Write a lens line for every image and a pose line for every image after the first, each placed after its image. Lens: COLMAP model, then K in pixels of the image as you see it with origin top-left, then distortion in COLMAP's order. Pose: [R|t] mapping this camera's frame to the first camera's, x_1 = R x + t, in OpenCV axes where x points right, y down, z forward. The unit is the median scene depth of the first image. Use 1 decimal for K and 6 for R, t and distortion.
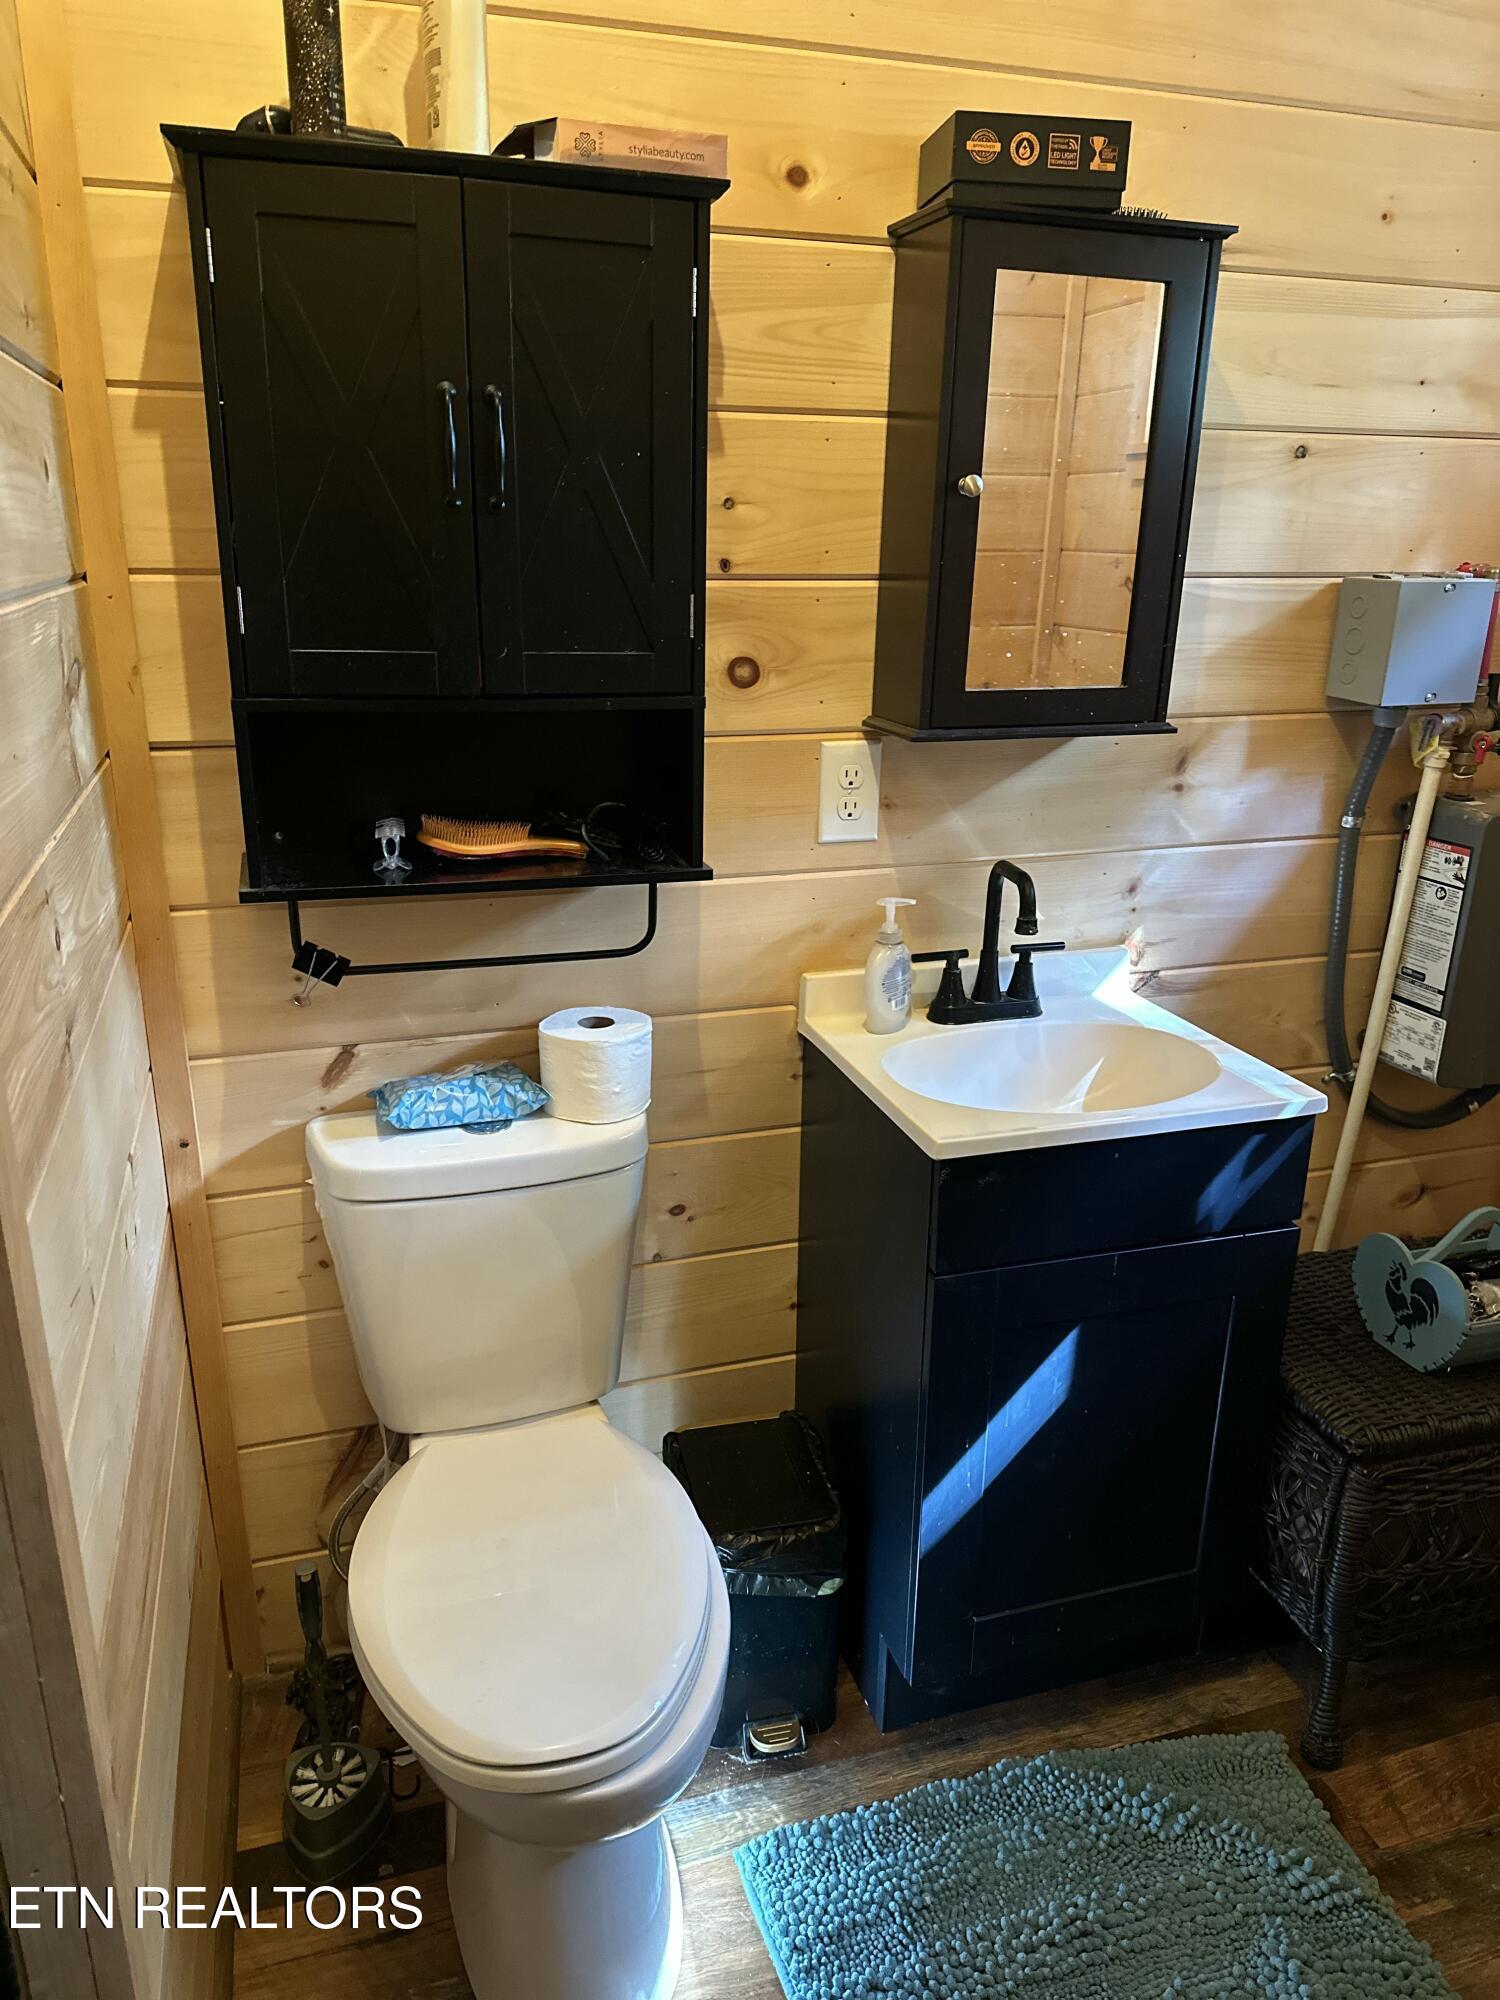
lens RADIAL K [[1393.6, 0, 737.7], [0, 1393.6, 1012.2], [0, 0, 1]] dist [0.107650, -0.165995]
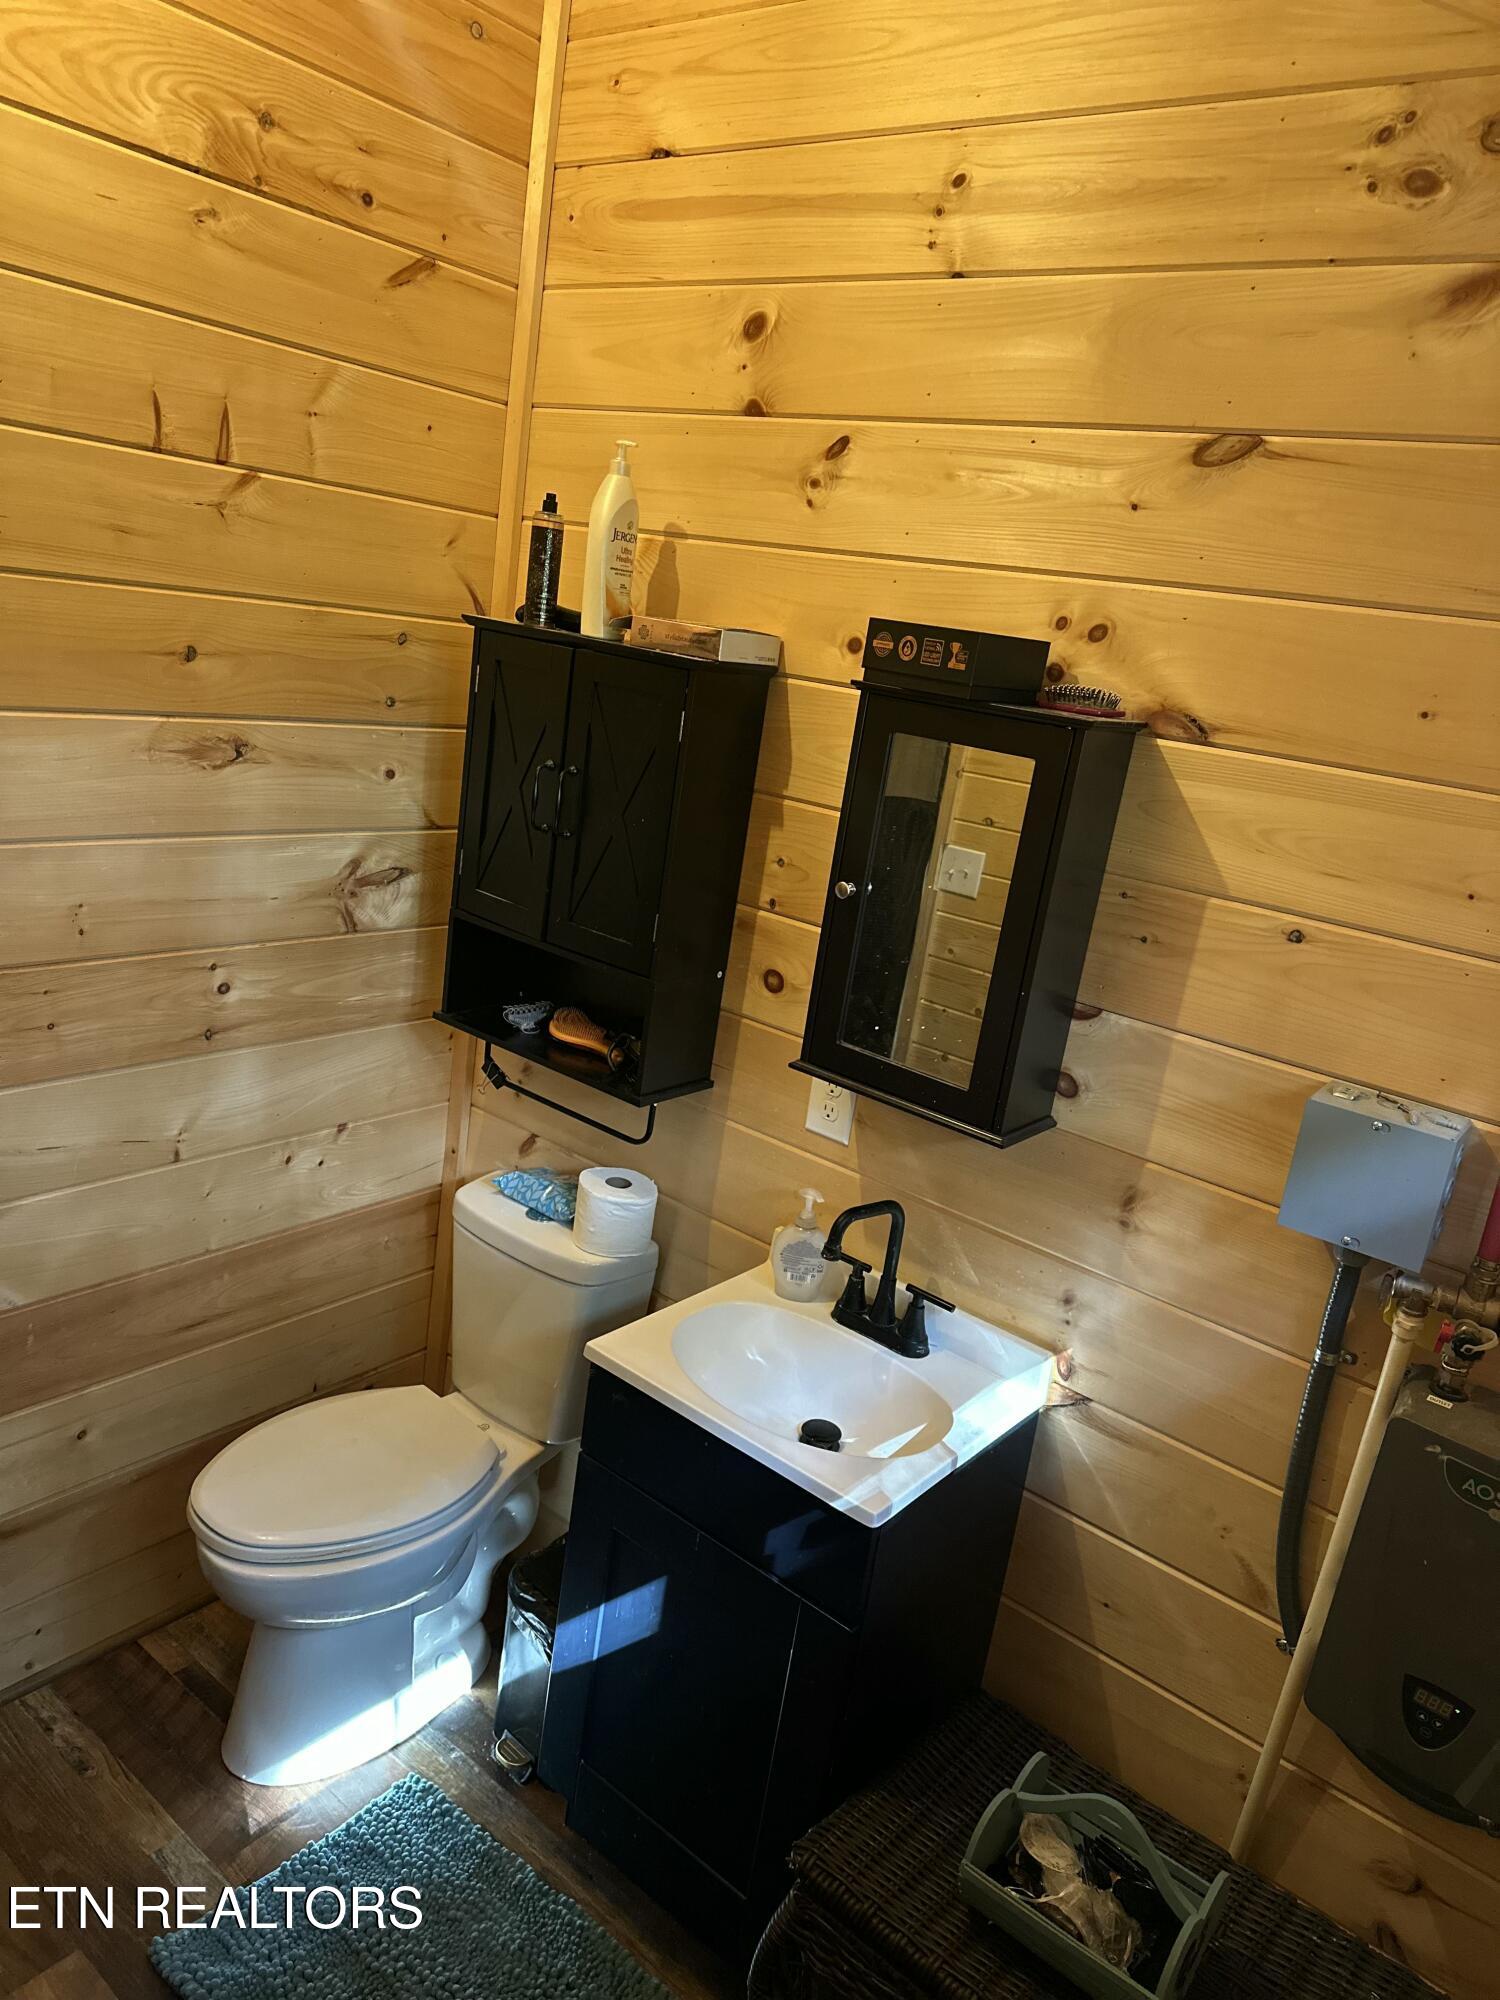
lens RADIAL K [[1417.2, 0, 745.2], [0, 1417.2, 985.9], [0, 0, 1]] dist [0.074851, -0.102360]
pose [[0.543016, 0.275608, -0.793205, 1.064698], [-0.385017, 0.921179, 0.056498, -0.311435], [0.746254, 0.274718, 0.606328, 0.190222]]
